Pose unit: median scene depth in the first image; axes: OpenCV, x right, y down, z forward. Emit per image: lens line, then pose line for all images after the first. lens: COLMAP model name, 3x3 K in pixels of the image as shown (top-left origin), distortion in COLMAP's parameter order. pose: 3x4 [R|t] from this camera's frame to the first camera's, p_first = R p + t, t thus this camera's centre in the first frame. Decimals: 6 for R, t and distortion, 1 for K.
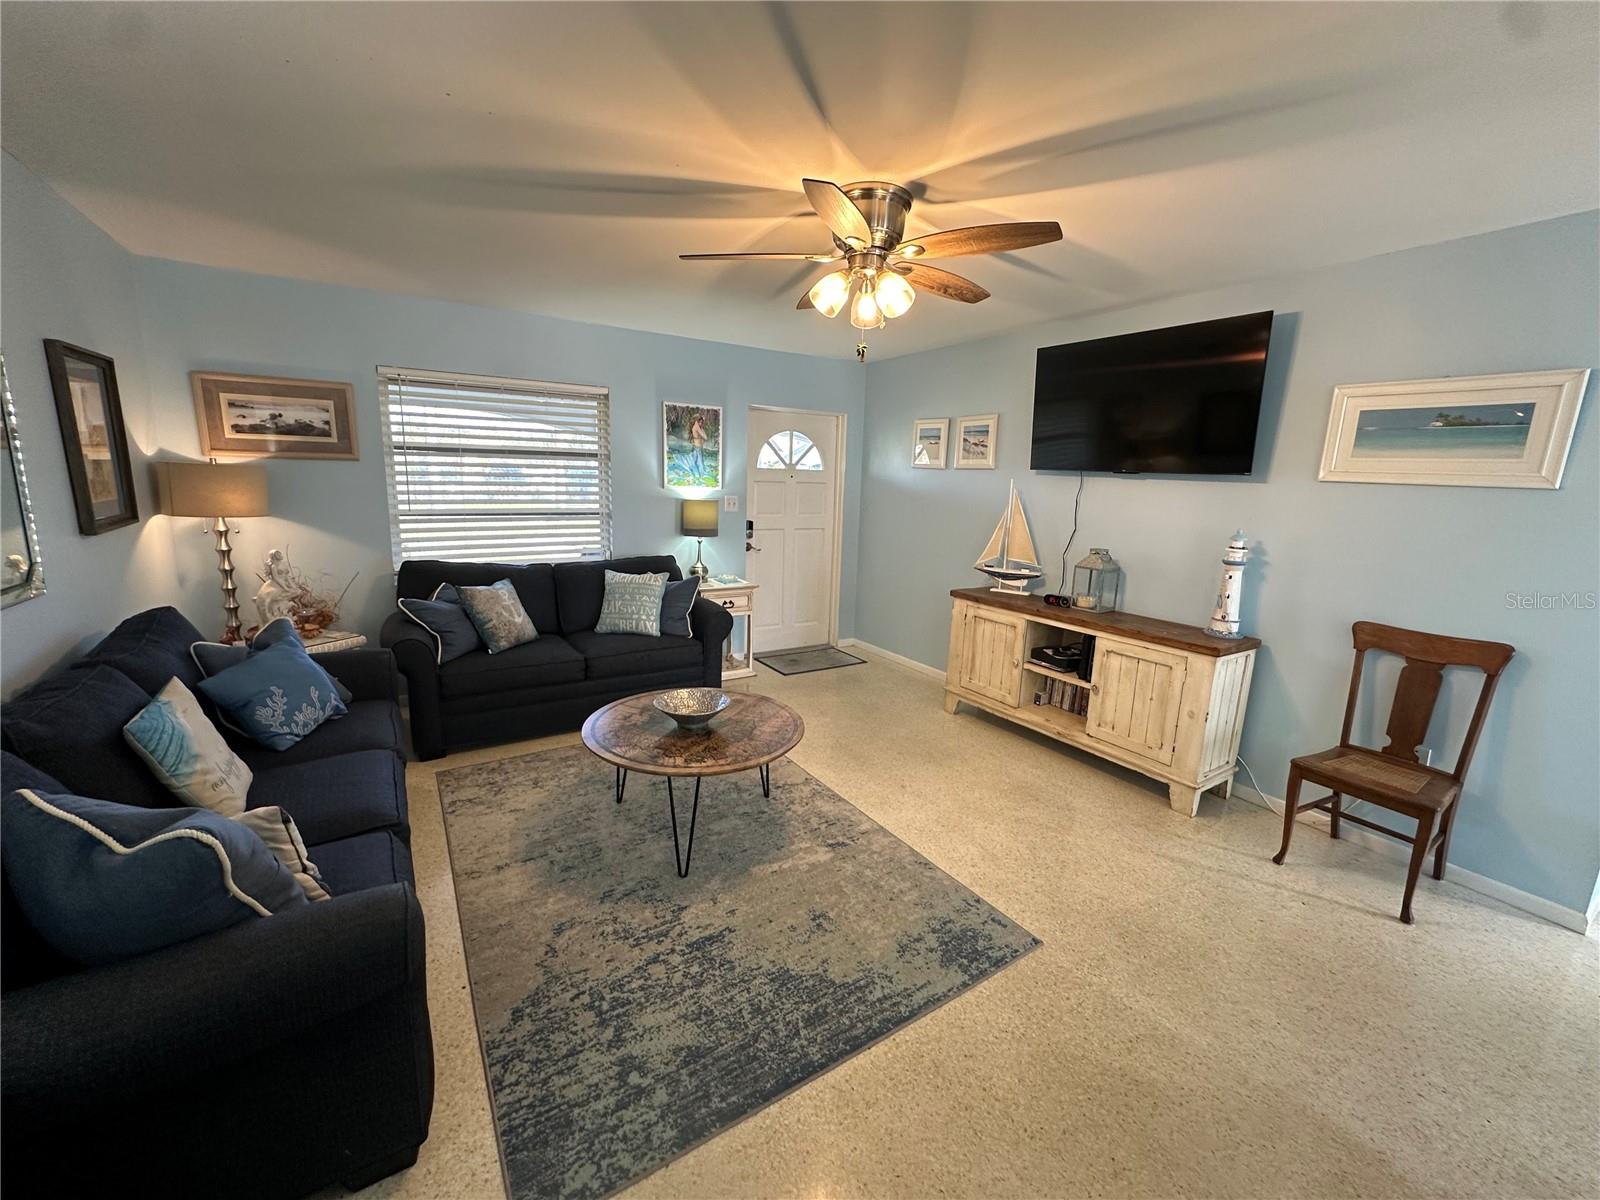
lens RADIAL K [[638.7, 0, 800.7], [0, 638.7, 598.2], [0, 0, 1]] dist [-0.005445, 0.001302]
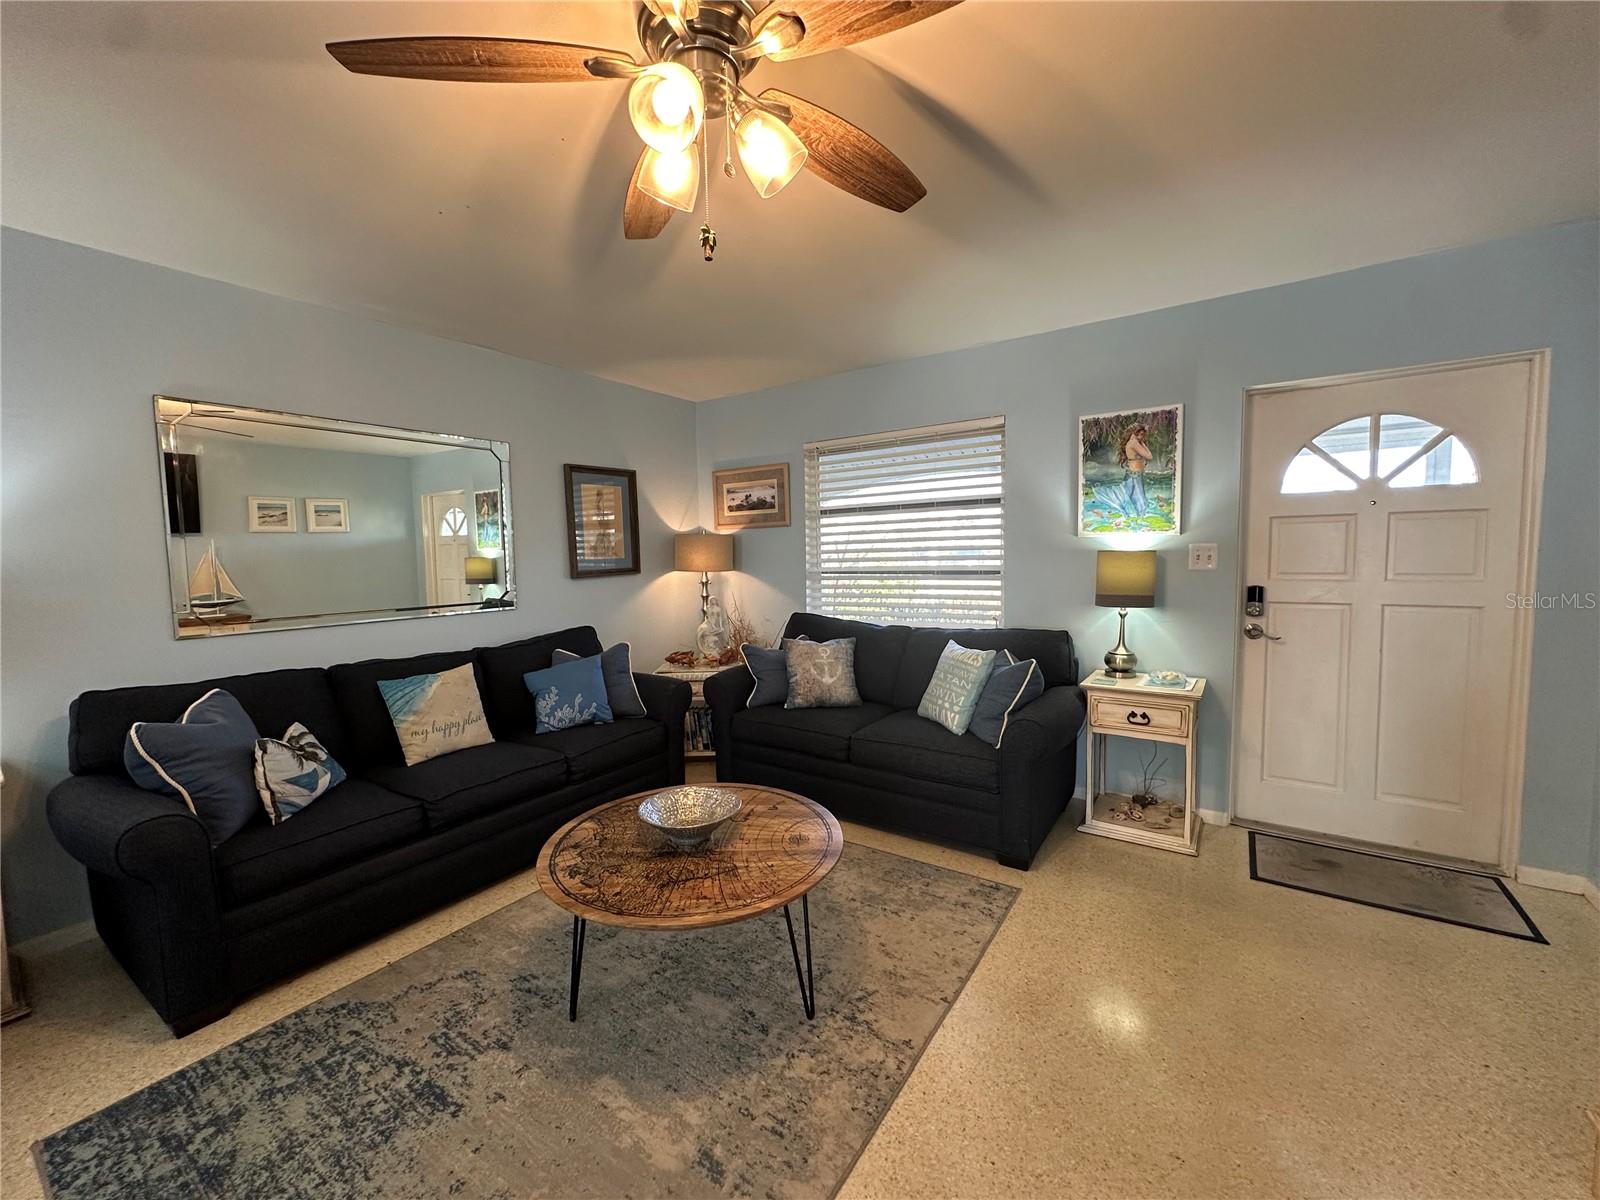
lens RADIAL K [[638.7, 0, 800.3], [0, 638.7, 599.3], [0, 0, 1]] dist [-0.005445, 0.001302]
pose [[0.396998, 0.030168, -0.917324, 0.526104], [-0.139183, 0.989880, -0.027681, -0.069066], [0.907205, 0.138665, 0.397179, 0.751213]]
